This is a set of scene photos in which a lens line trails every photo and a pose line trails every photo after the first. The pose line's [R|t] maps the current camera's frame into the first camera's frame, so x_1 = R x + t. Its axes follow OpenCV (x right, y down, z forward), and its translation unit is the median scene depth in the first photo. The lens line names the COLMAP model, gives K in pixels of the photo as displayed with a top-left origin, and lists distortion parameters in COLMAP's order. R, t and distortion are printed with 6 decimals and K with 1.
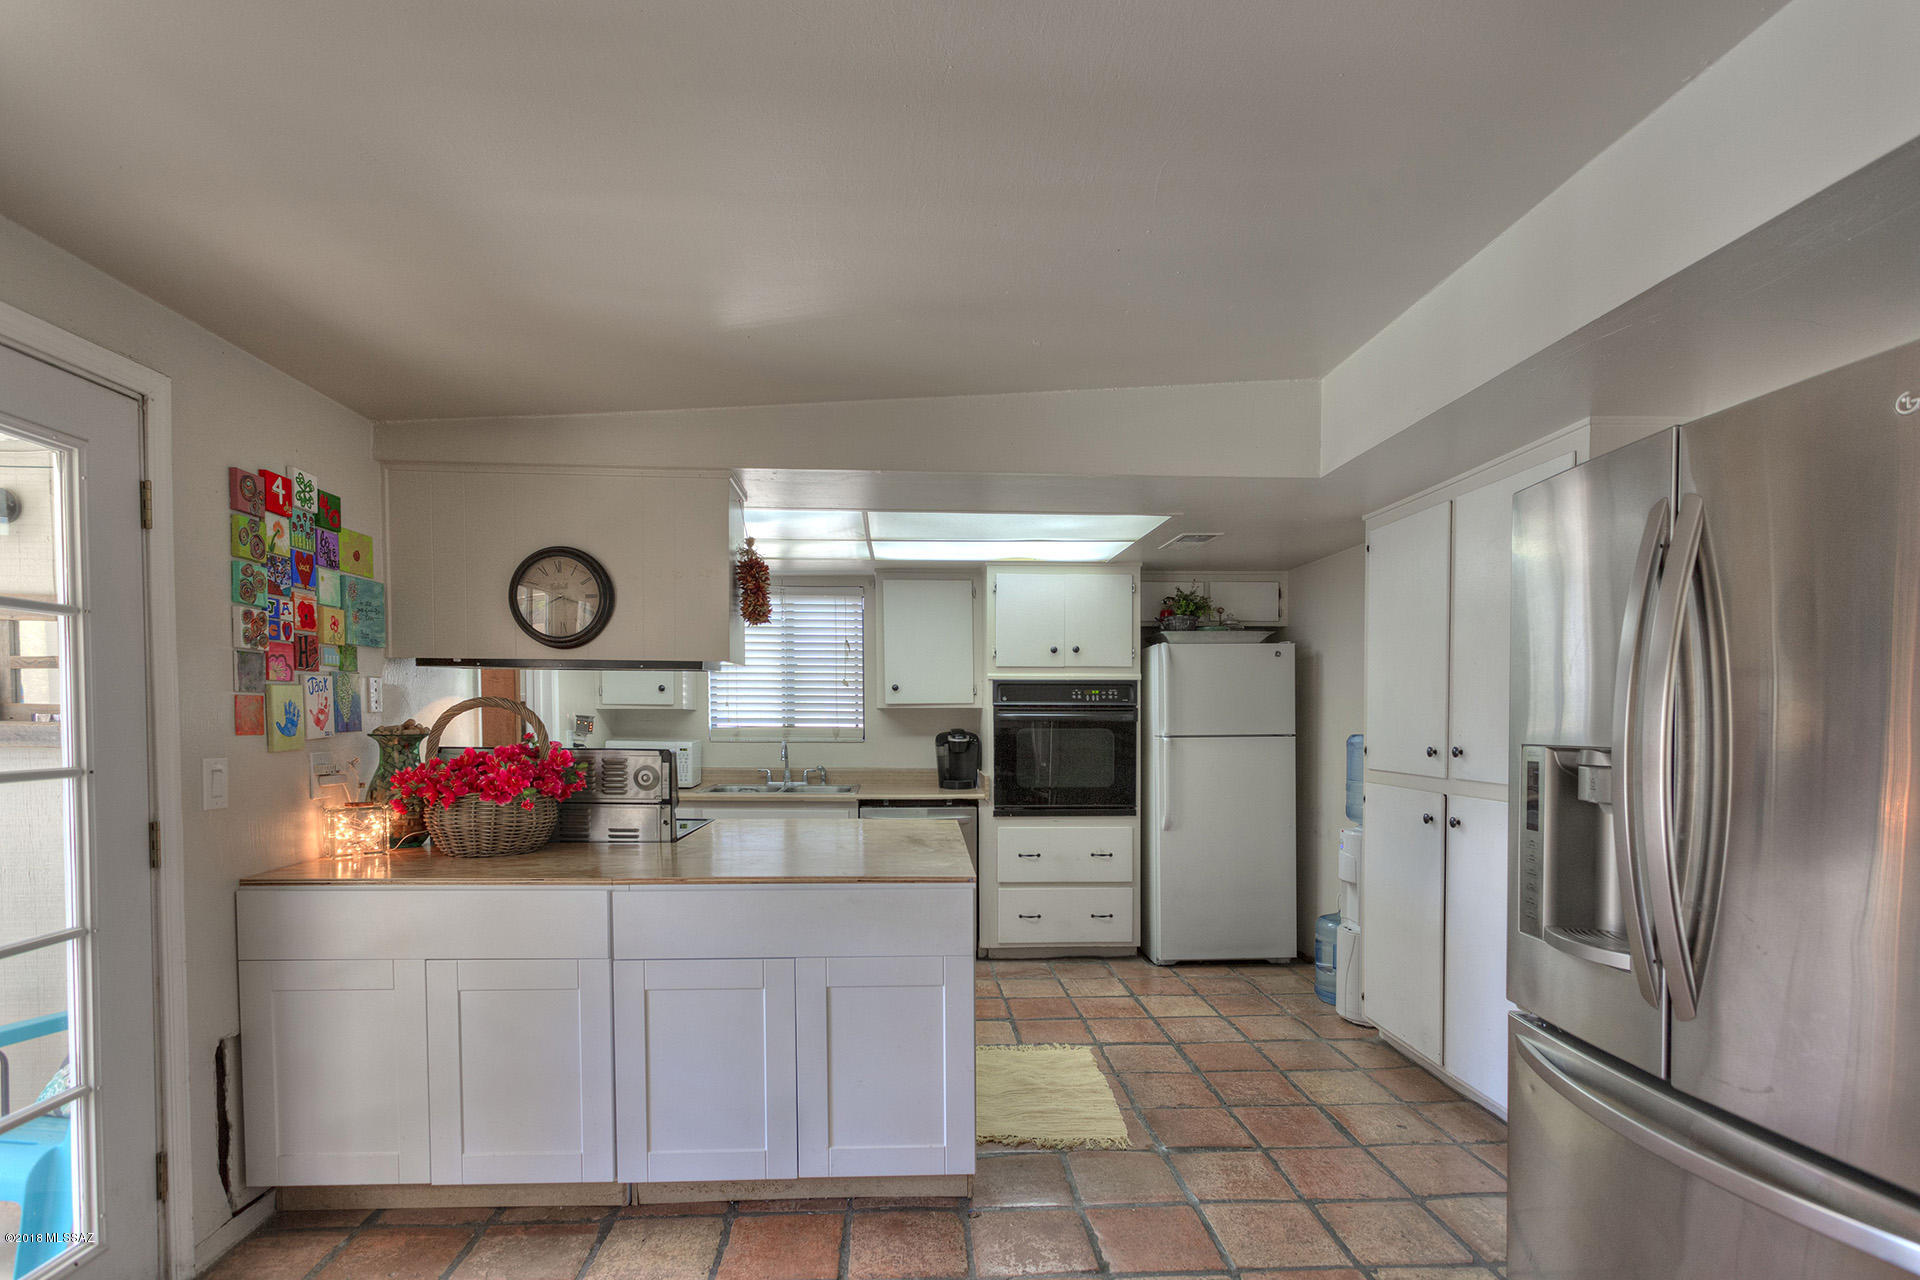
lens RADIAL K [[918.9, 0, 946.6], [0, 918.9, 750.2], [0, 0, 1]] dist [0.012029, 0.001041]
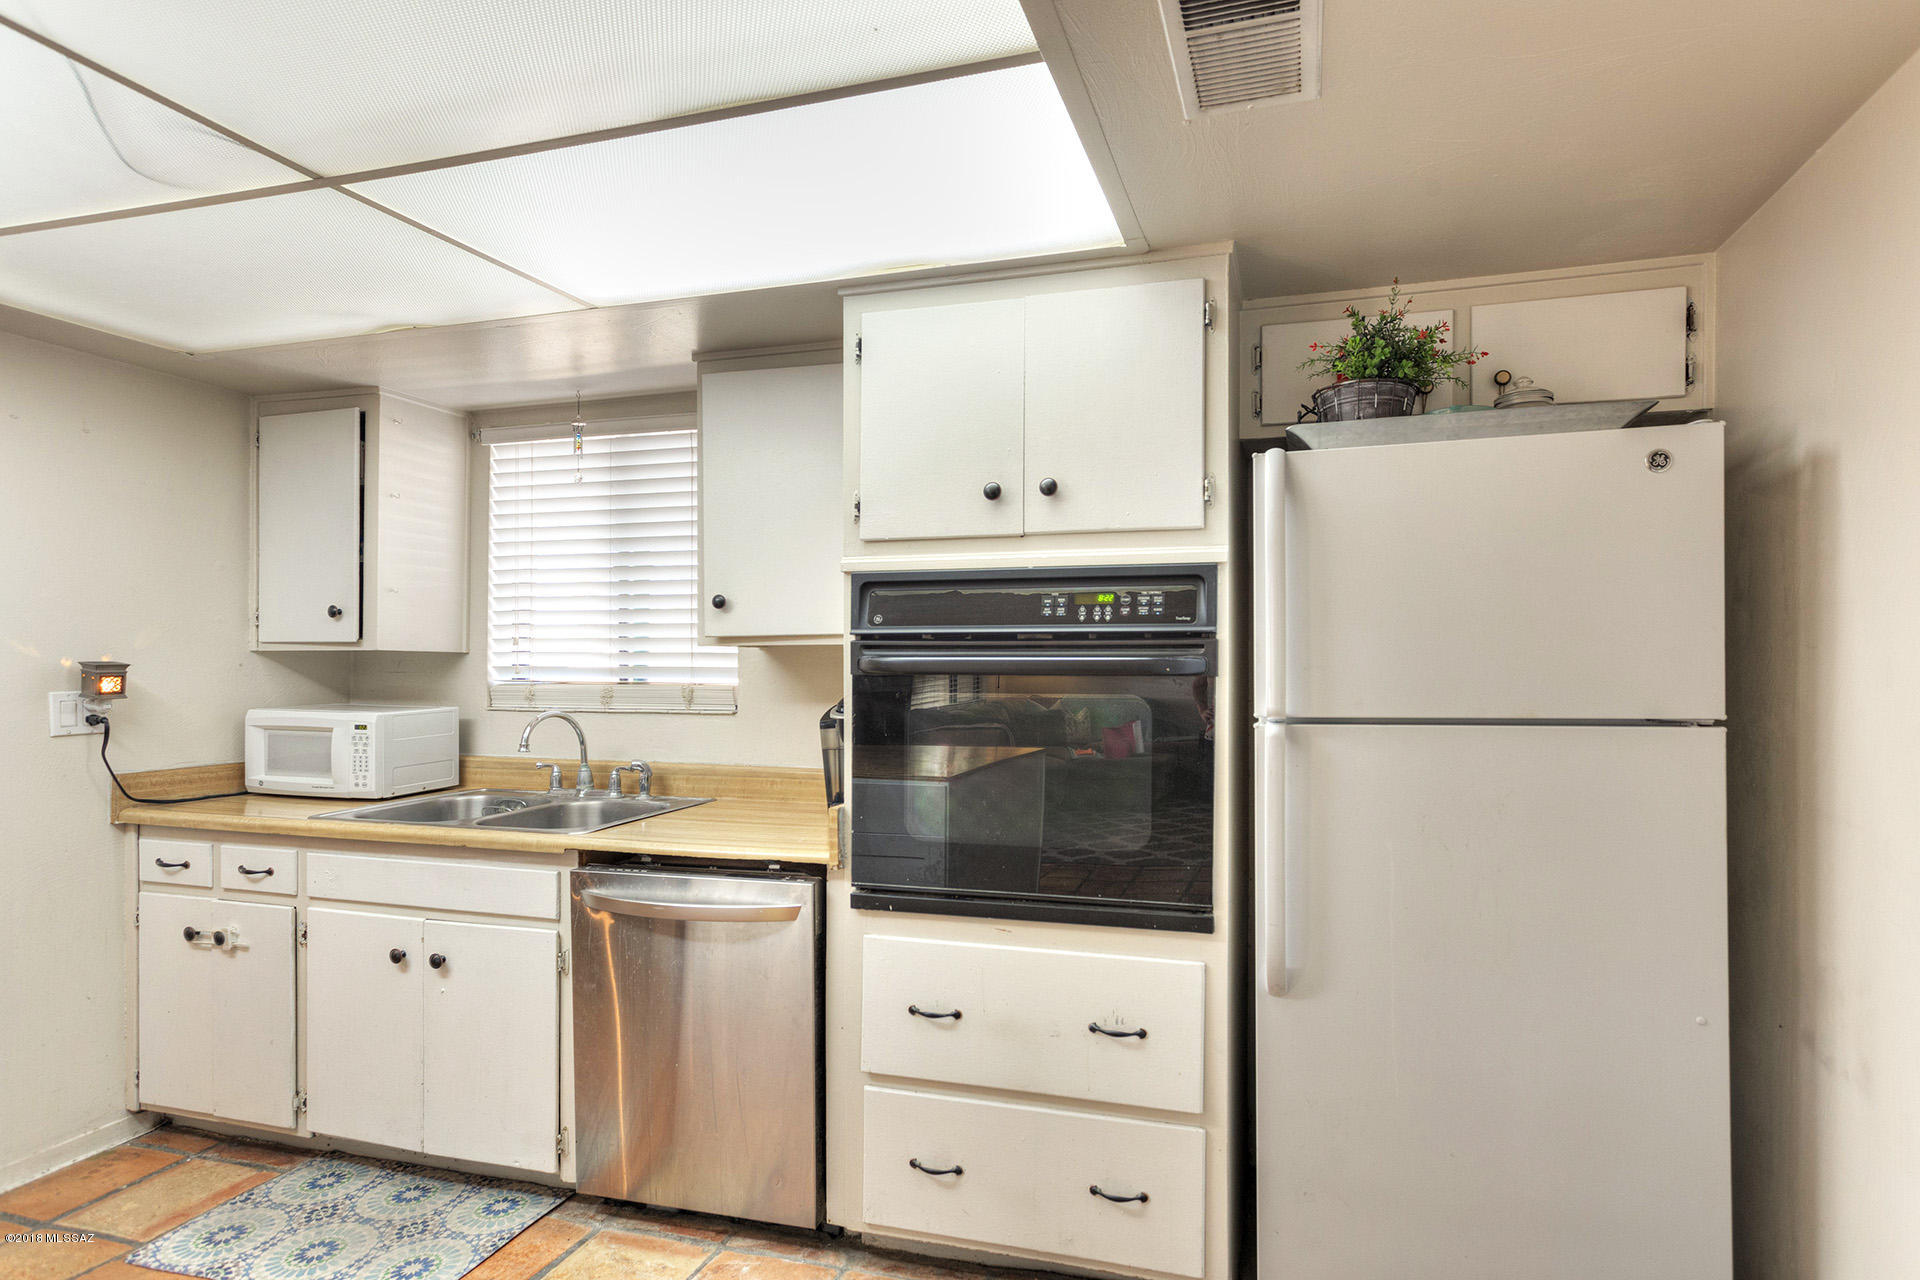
lens RADIAL K [[918.9, 0, 1047.7], [0, 918.9, 671.6], [0, 0, 1]] dist [0.012029, 0.001041]
pose [[0.948286, -0.000322, -0.317416, 0.431127], [-0.009119, 0.999559, -0.028257, -0.035746], [0.317285, 0.029690, 0.947865, 1.049074]]
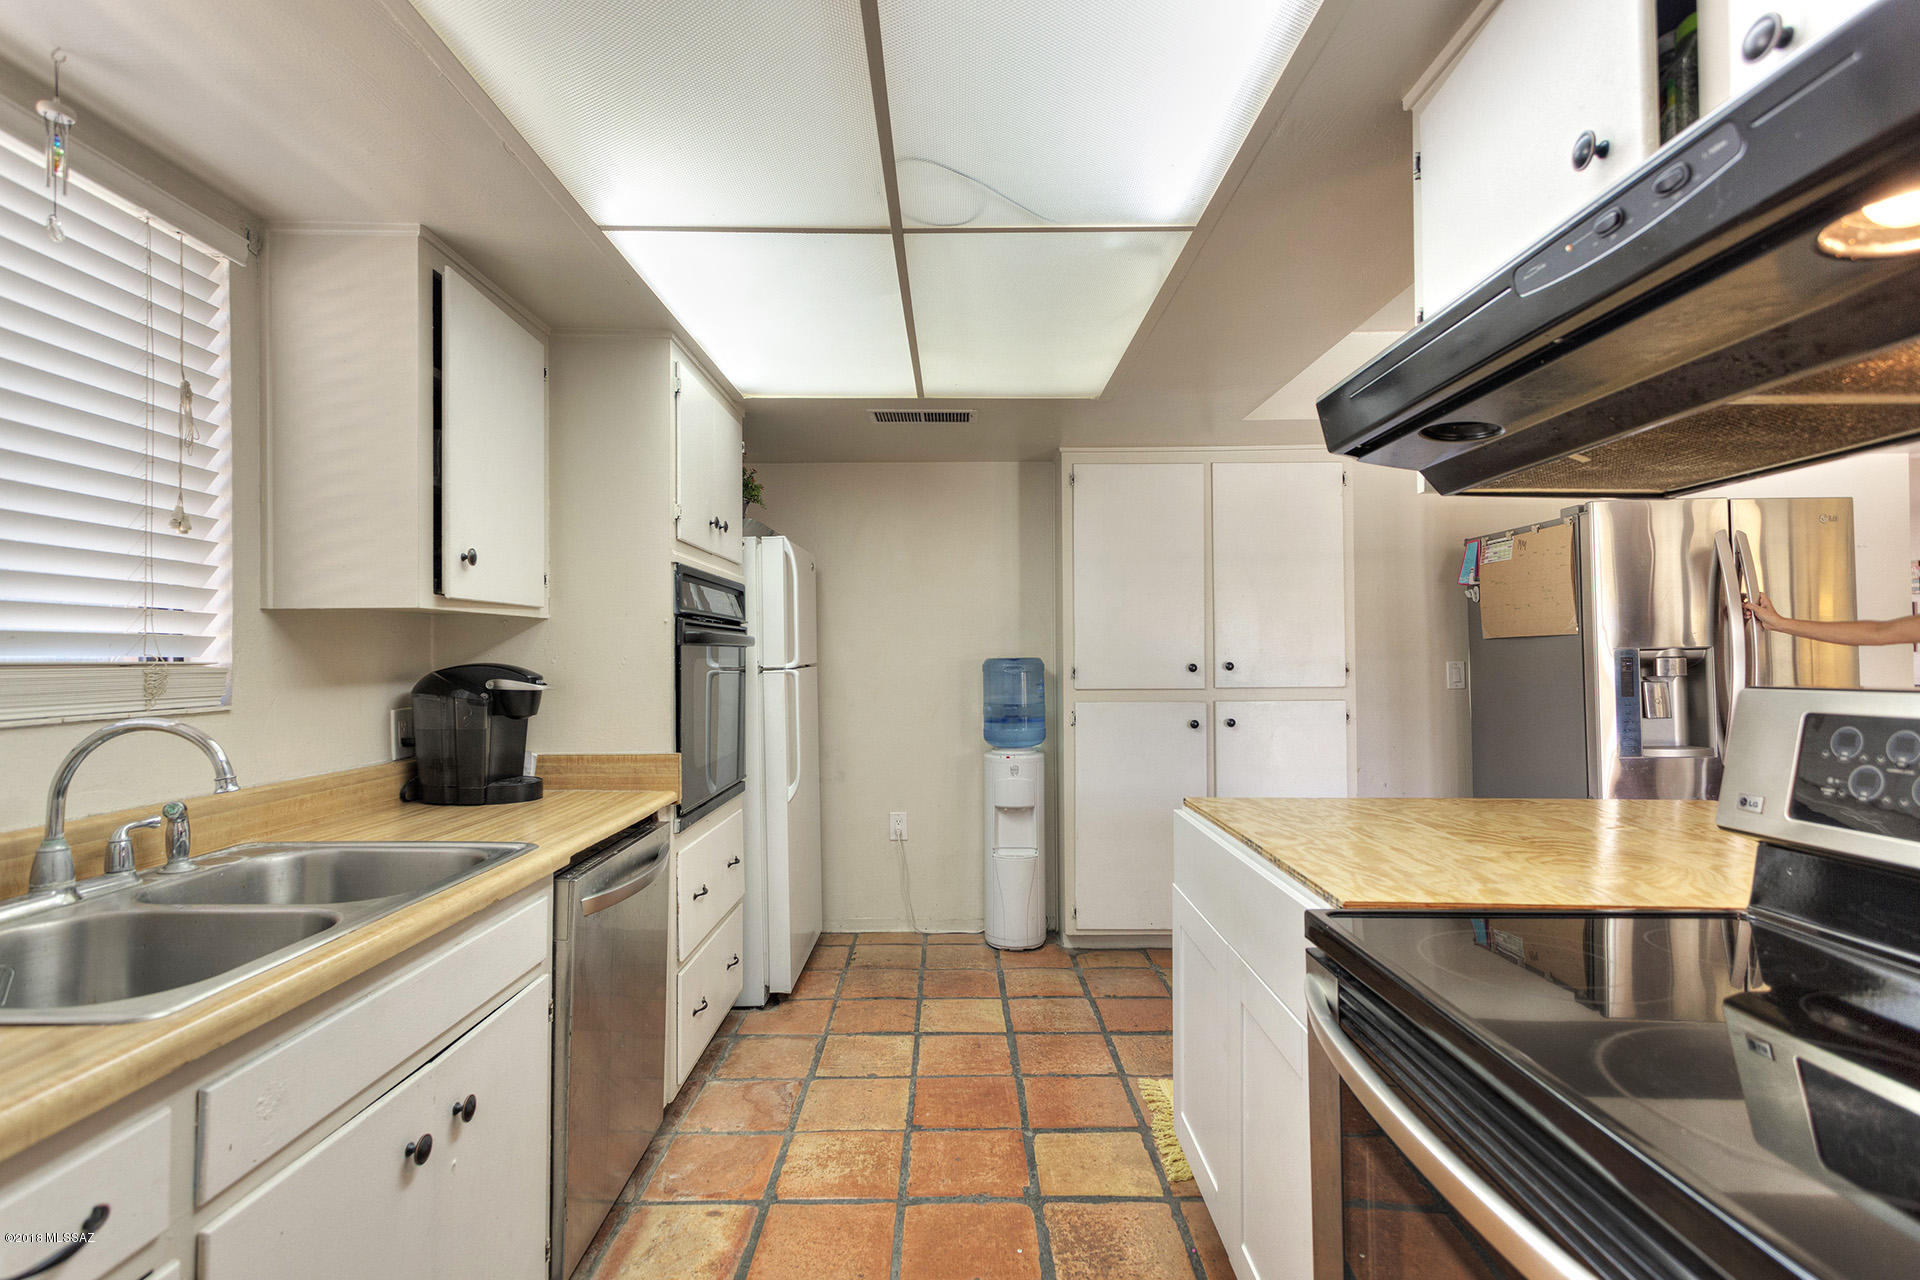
lens RADIAL K [[918.9, 0, 972.3], [0, 918.9, 638.1], [0, 0, 1]] dist [0.012029, 0.001041]
pose [[0.052780, 0.015167, 0.998491, -0.734615], [0.043051, 0.998920, -0.017449, -0.030576], [-0.997678, 0.043907, 0.052070, 1.330452]]
